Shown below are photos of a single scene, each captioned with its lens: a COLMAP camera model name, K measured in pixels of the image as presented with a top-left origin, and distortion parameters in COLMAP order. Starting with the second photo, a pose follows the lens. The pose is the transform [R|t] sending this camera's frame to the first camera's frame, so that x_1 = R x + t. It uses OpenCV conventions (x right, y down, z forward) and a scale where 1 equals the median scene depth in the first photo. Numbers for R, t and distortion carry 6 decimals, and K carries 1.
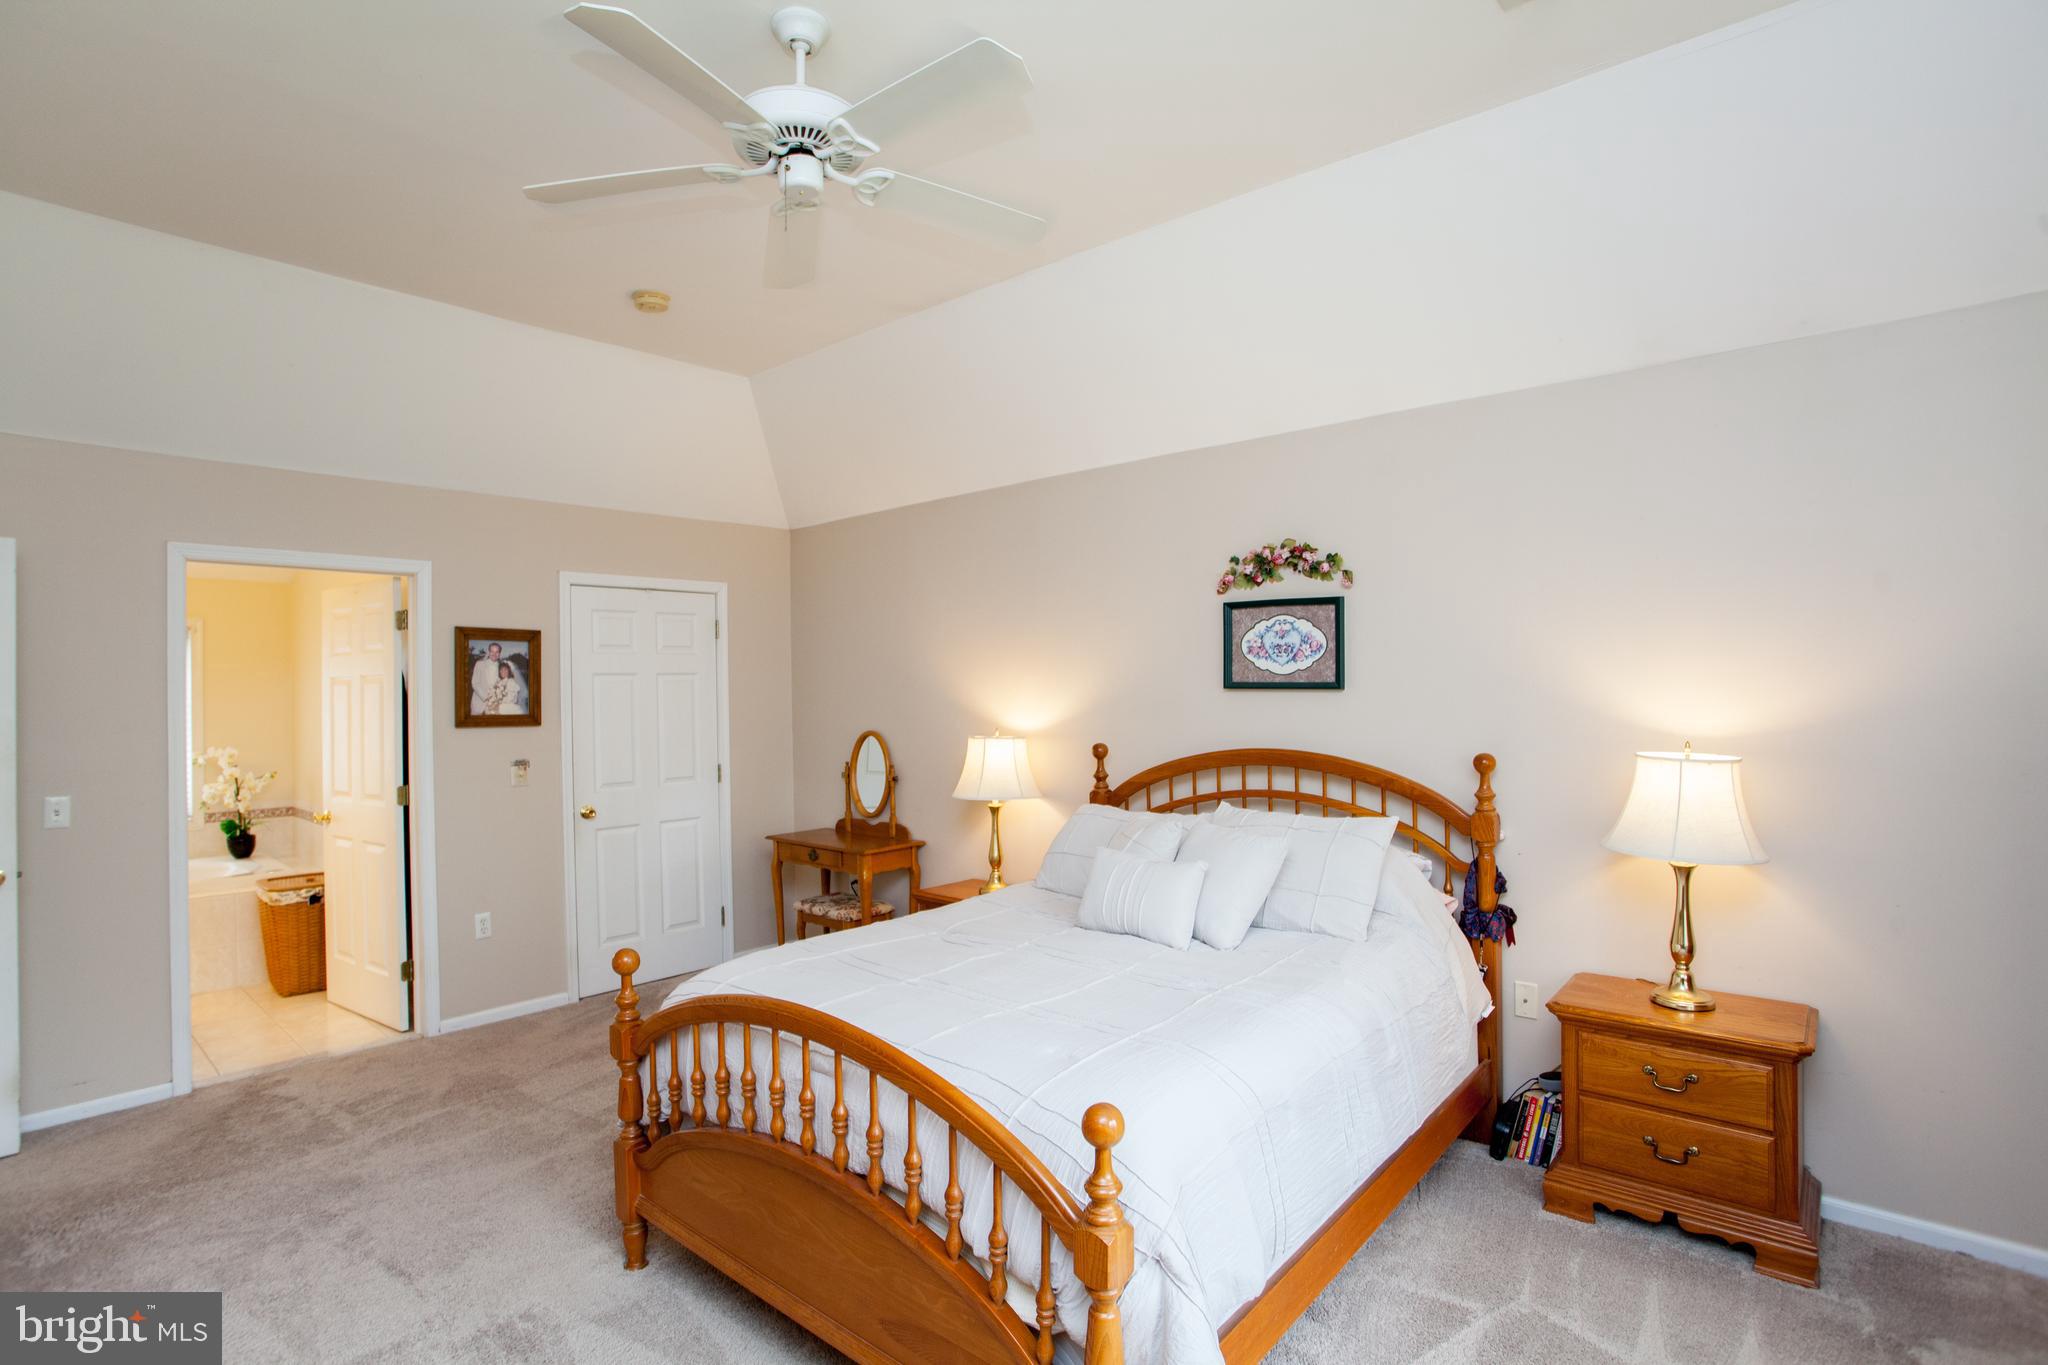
lens RADIAL K [[995.1, 0, 990.3], [0, 995.1, 670.1], [0, 0, 1]] dist [-0.073294, 0.028380]
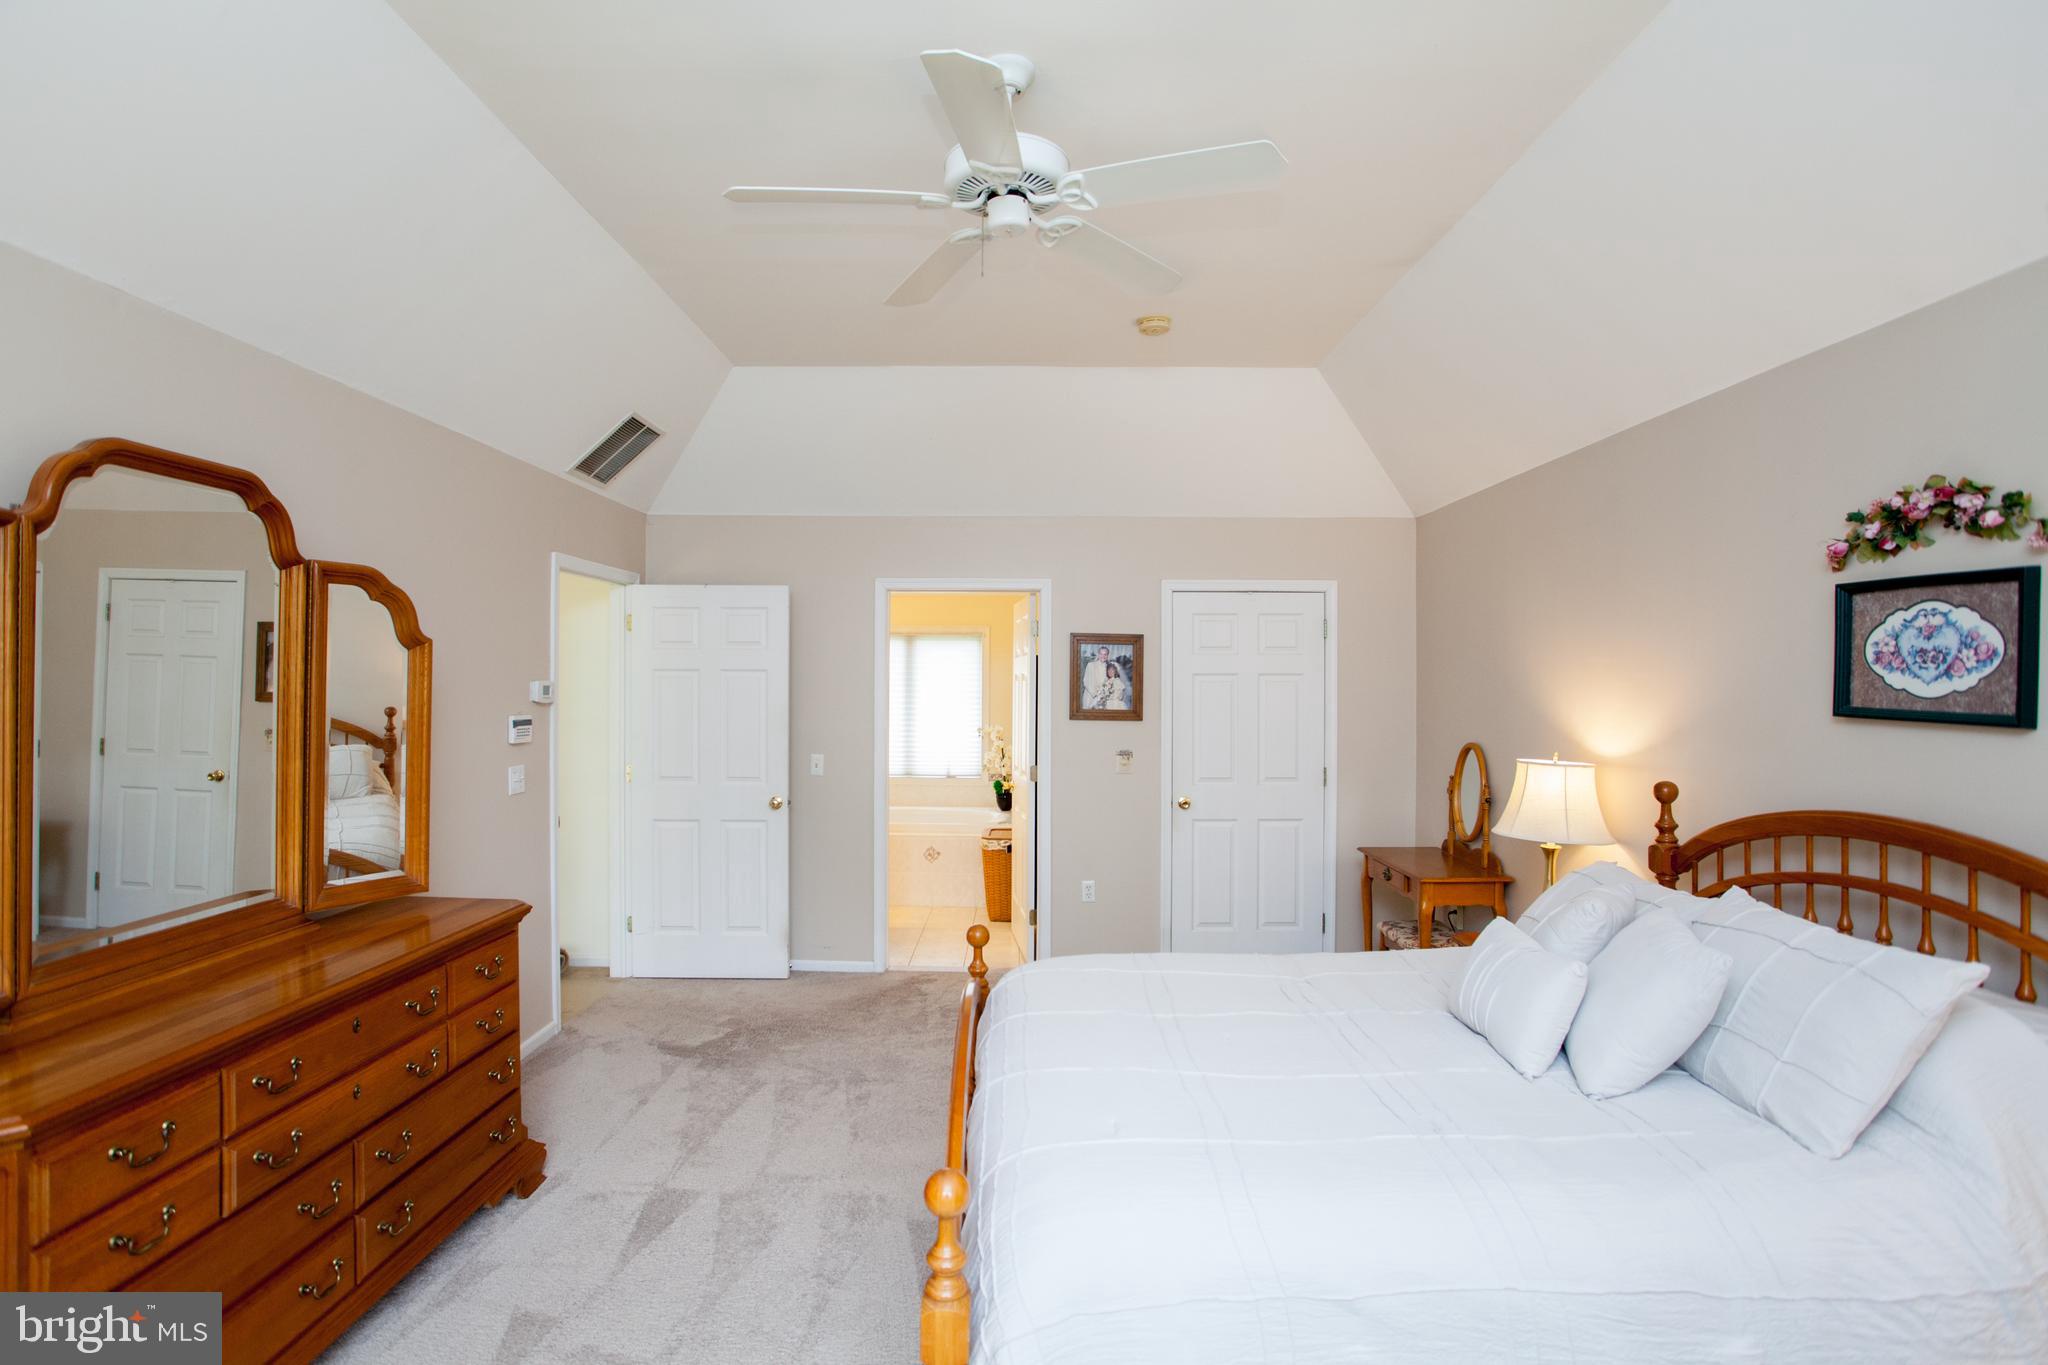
lens RADIAL K [[995.1, 0, 1011.6], [0, 995.1, 672.0], [0, 0, 1]] dist [-0.073294, 0.028380]
pose [[0.661165, 0.012462, -0.750137, 0.349868], [0.000008, 0.999862, 0.016618, -0.020953], [0.750241, -0.010993, 0.661073, 0.177035]]
